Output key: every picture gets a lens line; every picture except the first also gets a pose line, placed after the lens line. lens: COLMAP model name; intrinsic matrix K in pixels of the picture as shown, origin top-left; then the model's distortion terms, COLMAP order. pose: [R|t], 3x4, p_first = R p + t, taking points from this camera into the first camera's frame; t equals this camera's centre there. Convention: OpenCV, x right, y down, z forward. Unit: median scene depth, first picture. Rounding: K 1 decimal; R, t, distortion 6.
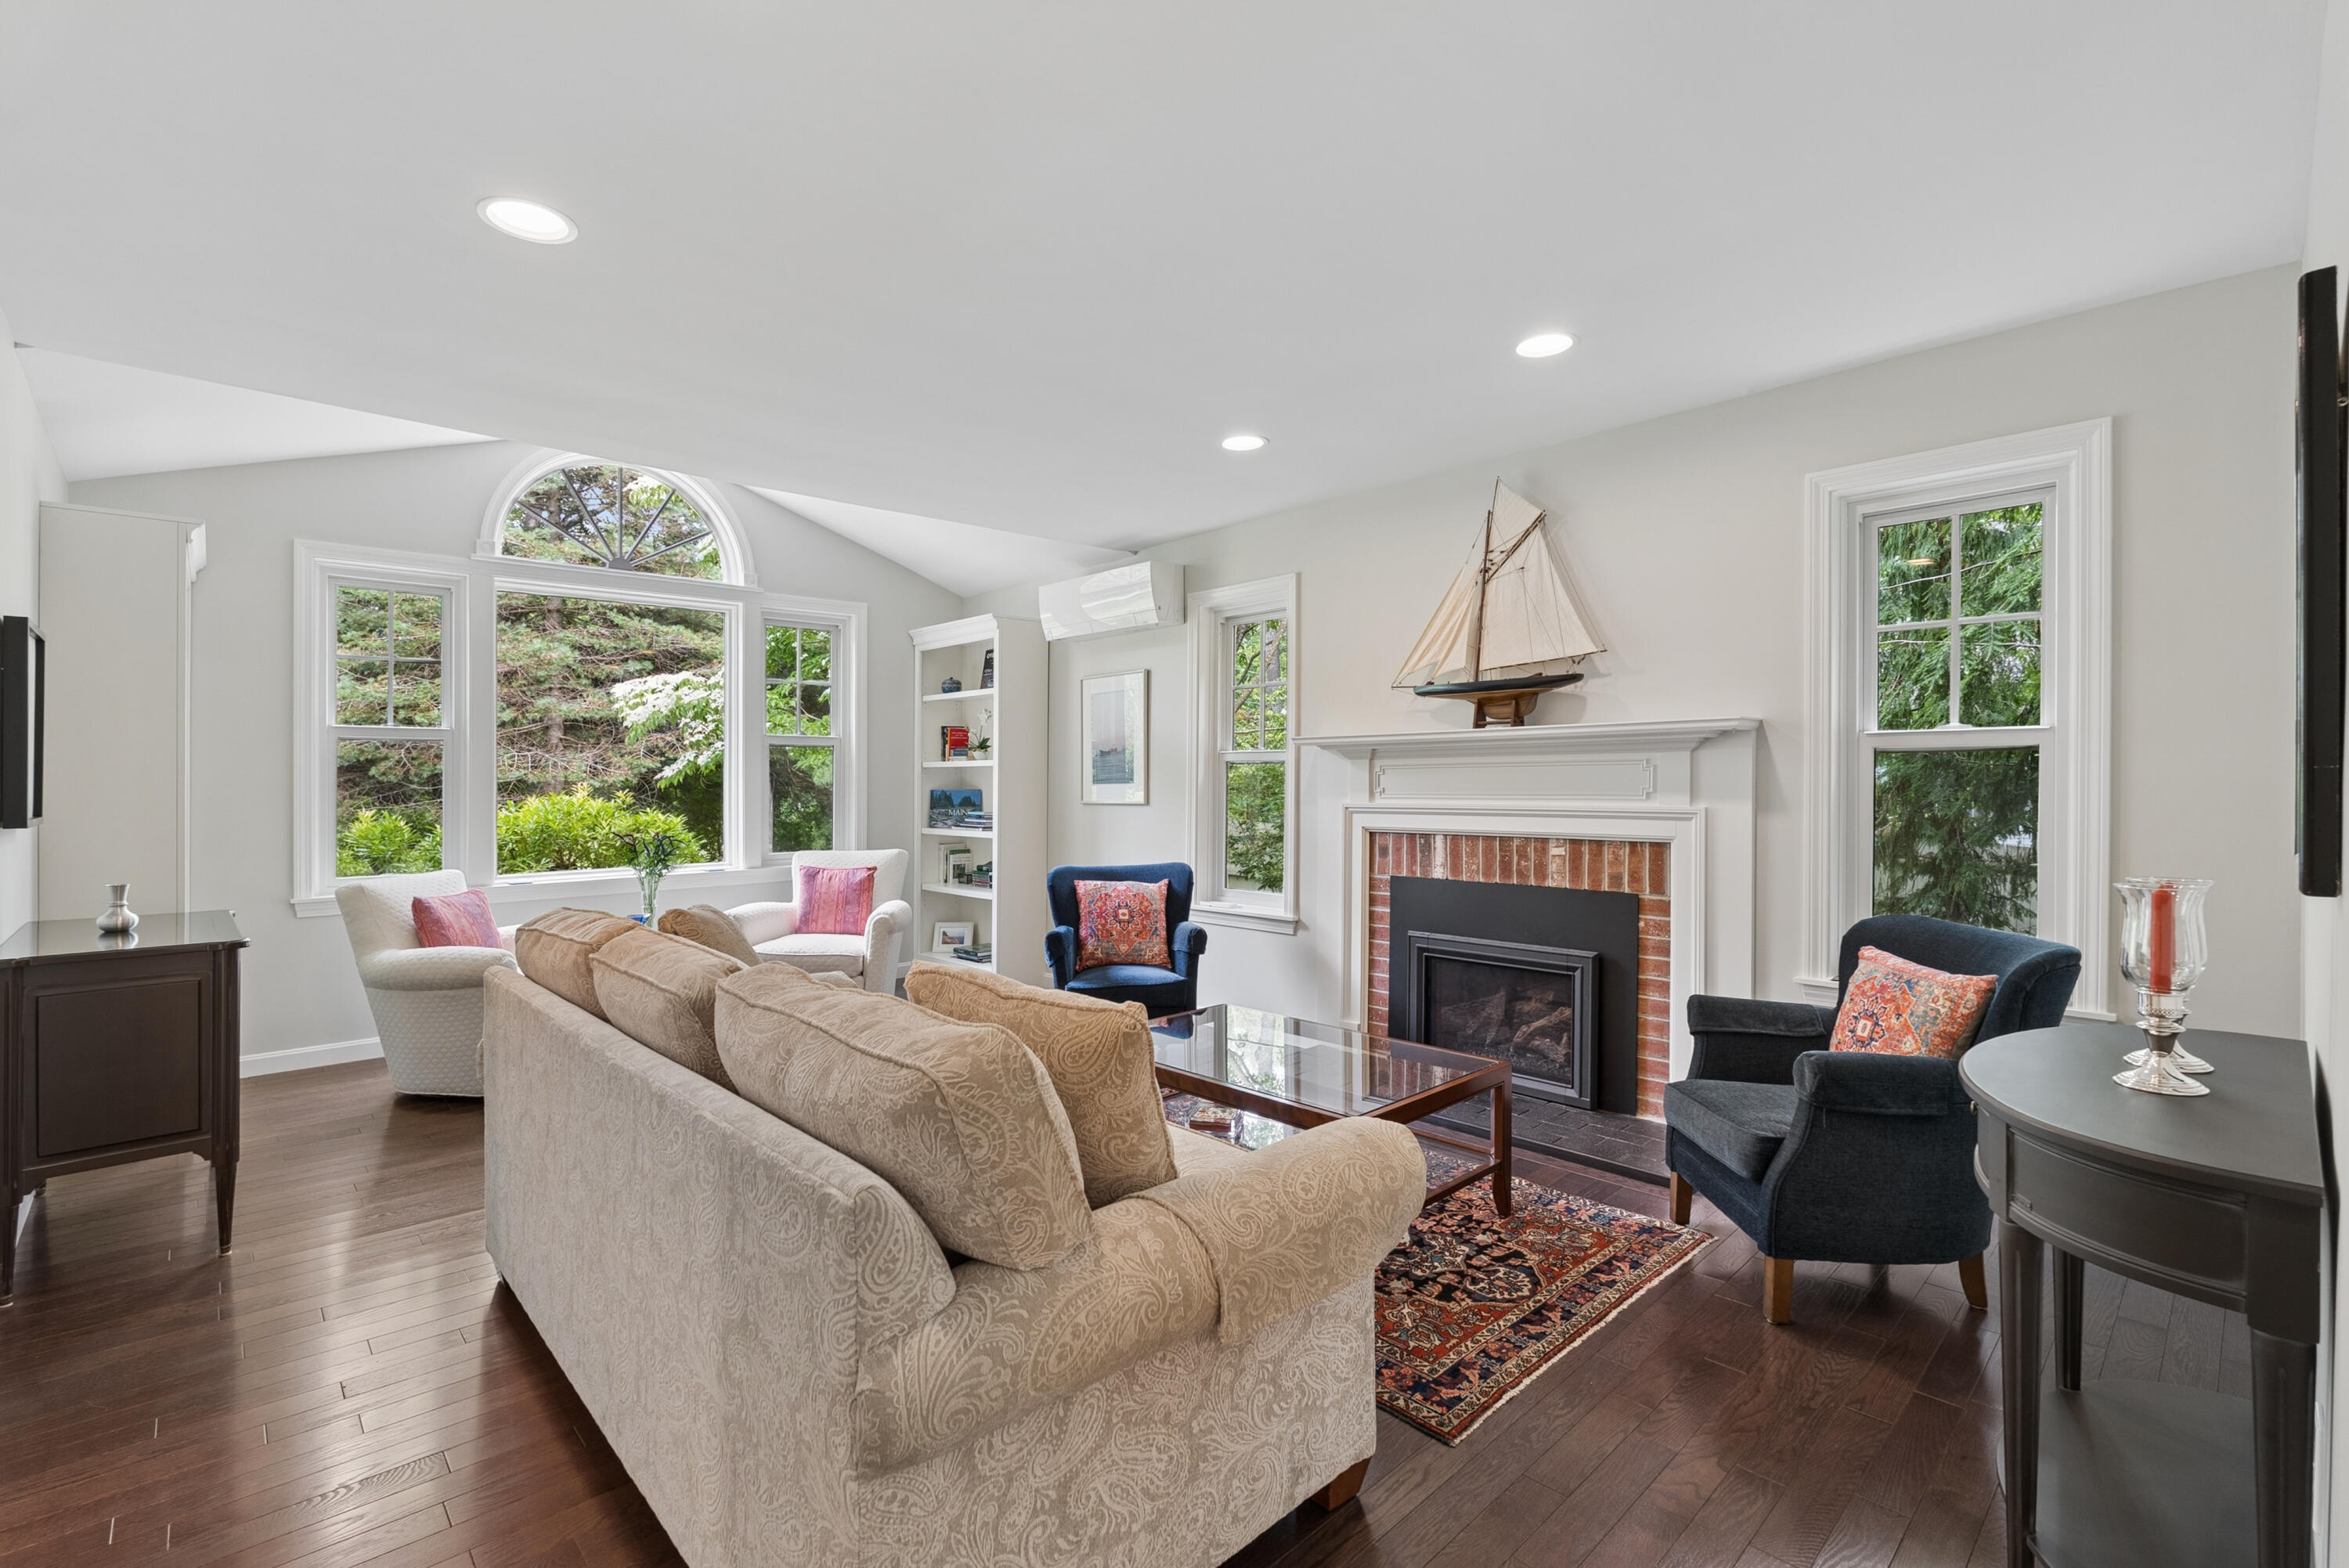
lens RADIAL K [[1051.4, 0, 1158.8], [0, 1051.4, 776.5], [0, 0, 1]] dist [0.001120, 0.000156]
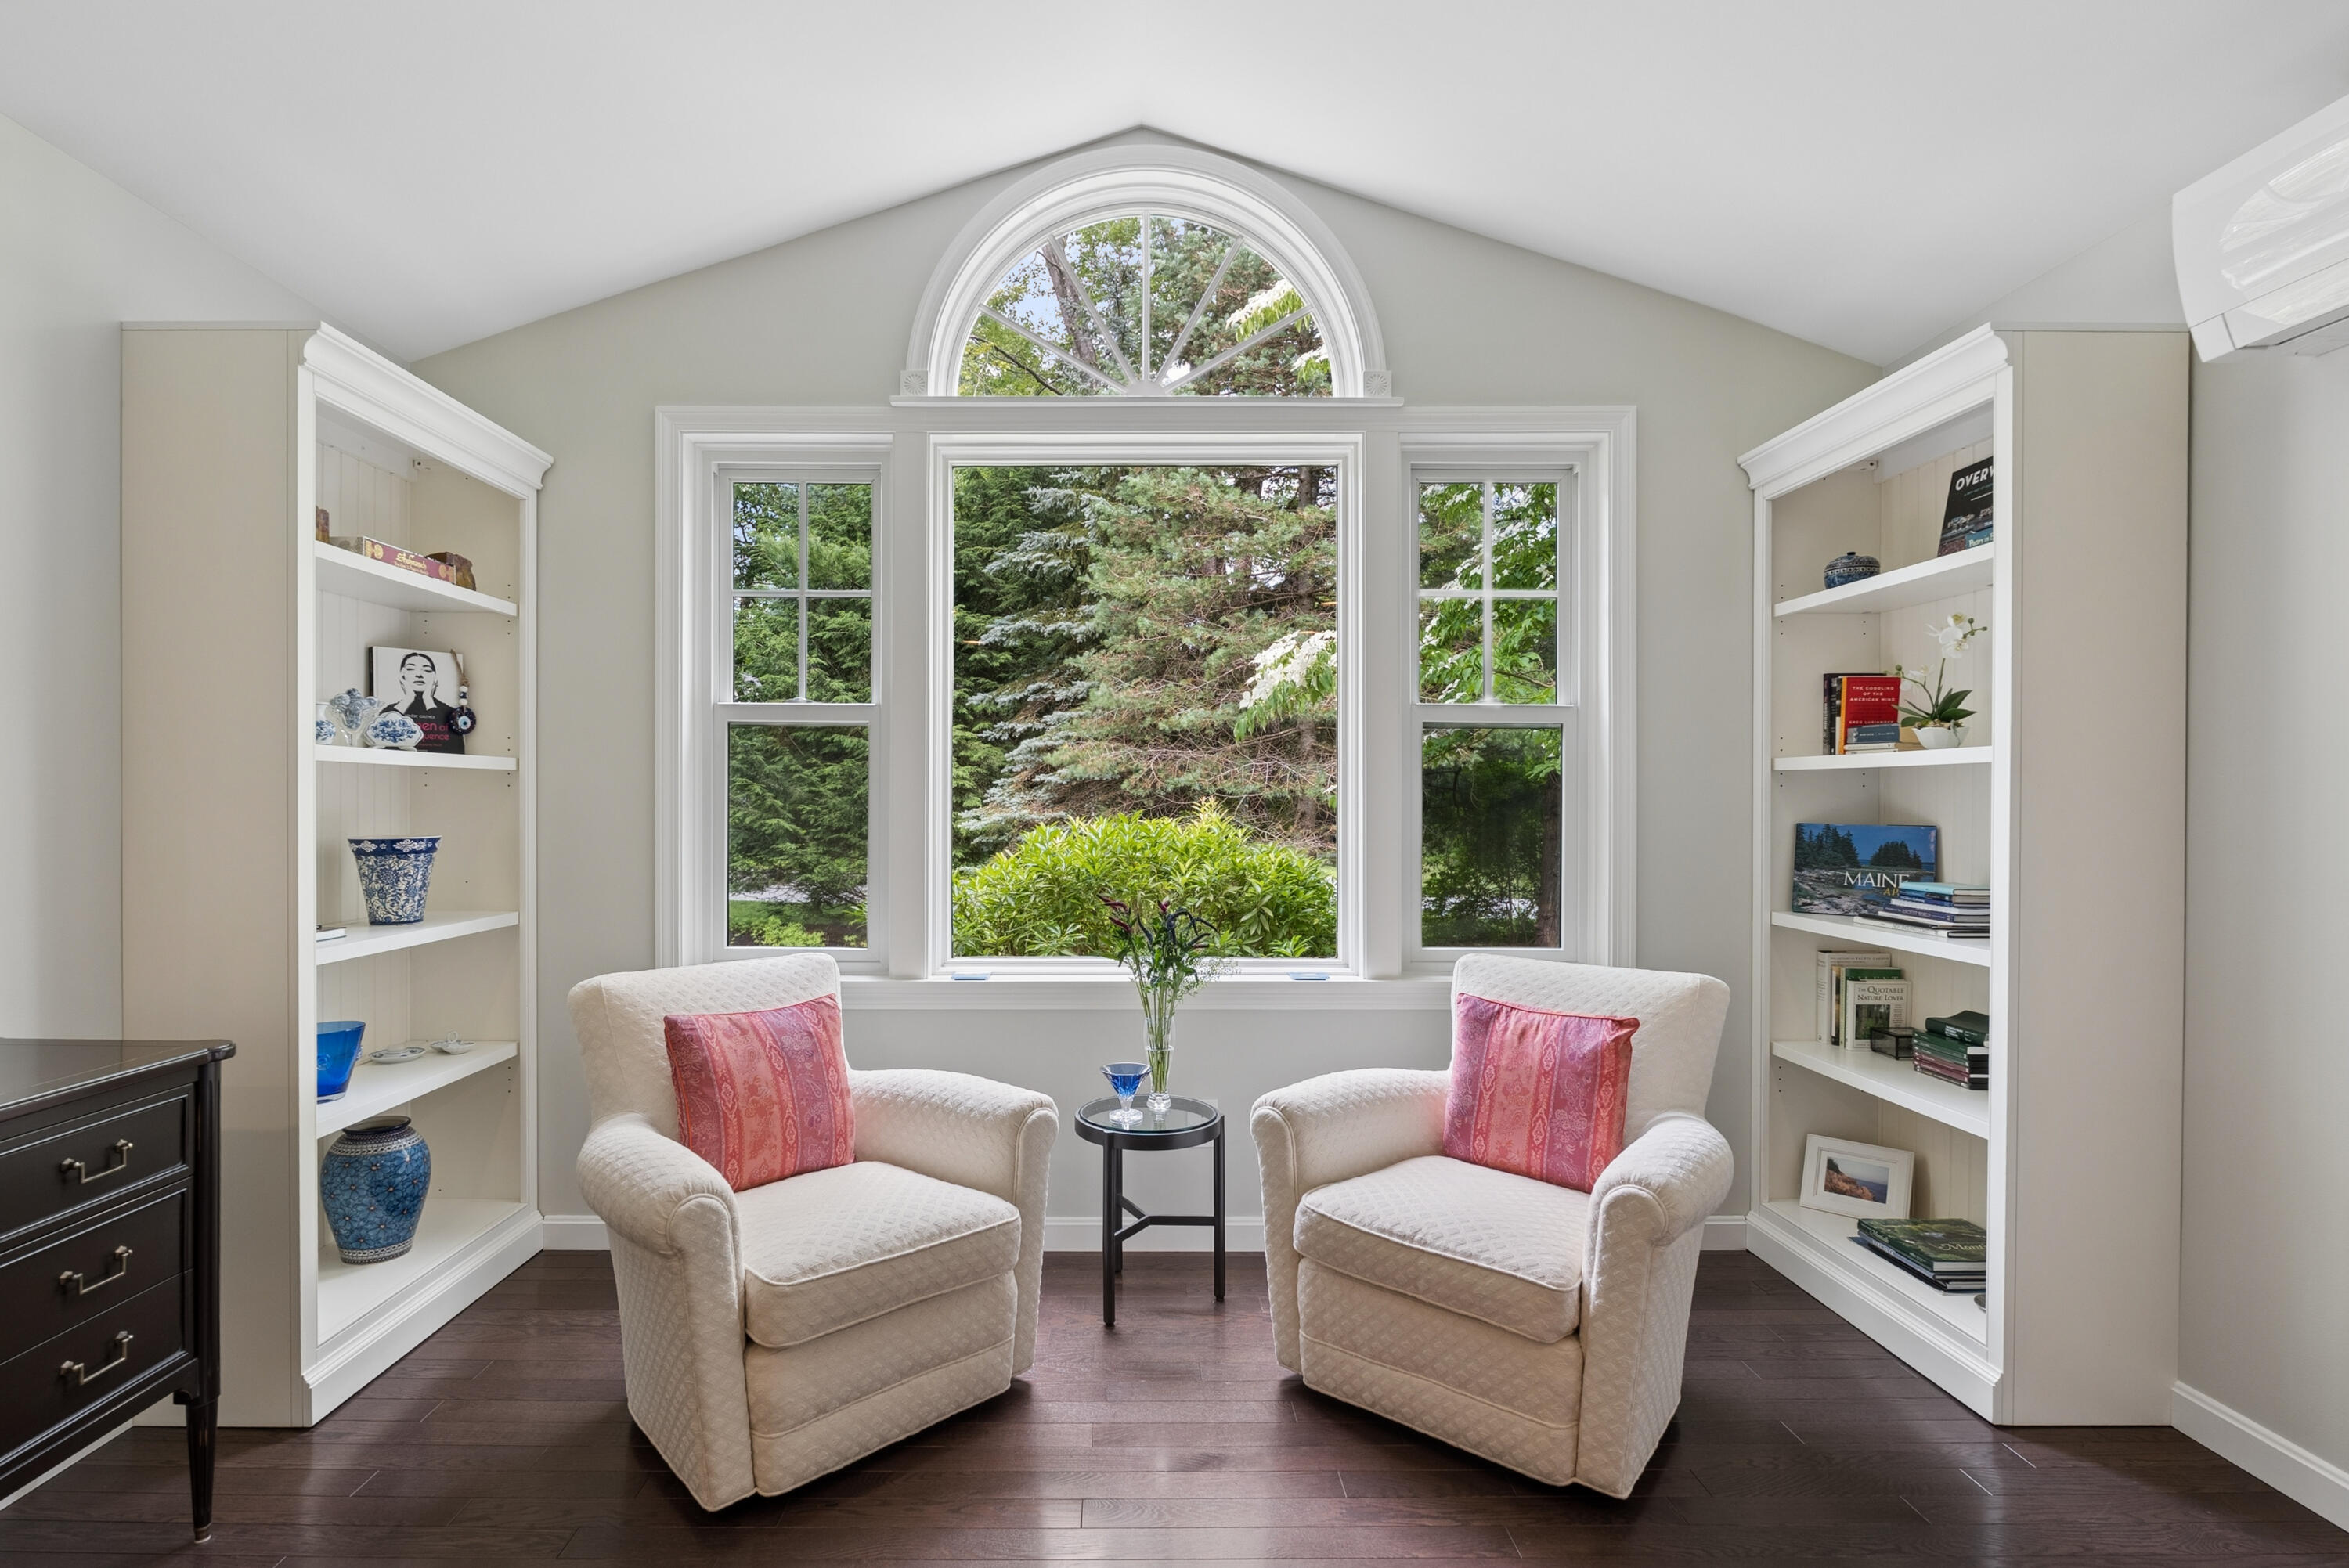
lens RADIAL K [[1103.6, 0, 1167.4], [0, 1103.6, 779.5], [0, 0, 1]] dist [-0.001061, 0.000245]
pose [[0.741379, -0.002313, -0.671083, -0.108356], [-0.006248, 0.999927, -0.010348, 0.001408], [0.671058, 0.011865, 0.741310, 0.511040]]
